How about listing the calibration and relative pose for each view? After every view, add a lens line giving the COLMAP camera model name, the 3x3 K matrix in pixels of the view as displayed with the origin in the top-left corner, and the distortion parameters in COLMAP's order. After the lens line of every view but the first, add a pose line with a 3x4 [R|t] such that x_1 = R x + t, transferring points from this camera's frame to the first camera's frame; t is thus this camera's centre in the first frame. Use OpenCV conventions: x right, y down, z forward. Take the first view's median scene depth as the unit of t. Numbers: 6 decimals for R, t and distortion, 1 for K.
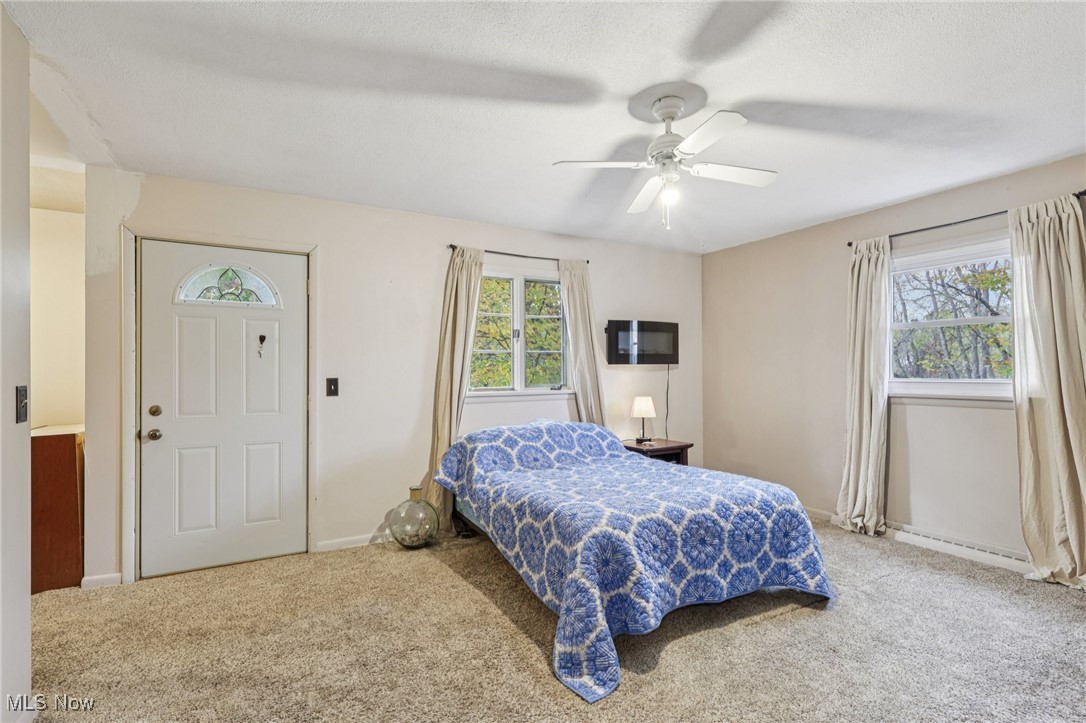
lens RADIAL K [[506.7, 0, 545.8], [0, 506.7, 371.3], [0, 0, 1]] dist [-0.004206, -0.000011]
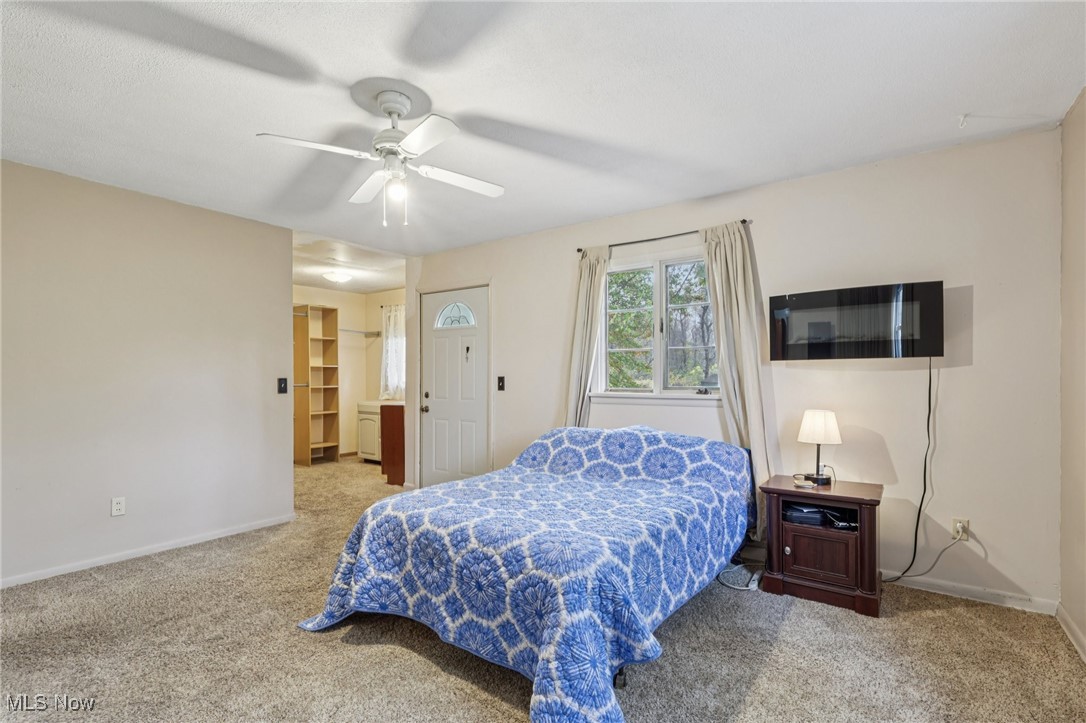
lens RADIAL K [[505.1, 0, 528.9], [0, 505.1, 378.6], [0, 0, 1]] dist [0.000092, 0.000096]
pose [[0.418788, 0.011222, -0.908015, 1.087834], [0.003947, 0.999892, 0.014178, 0.000118], [0.908075, -0.009522, 0.418698, 0.719792]]
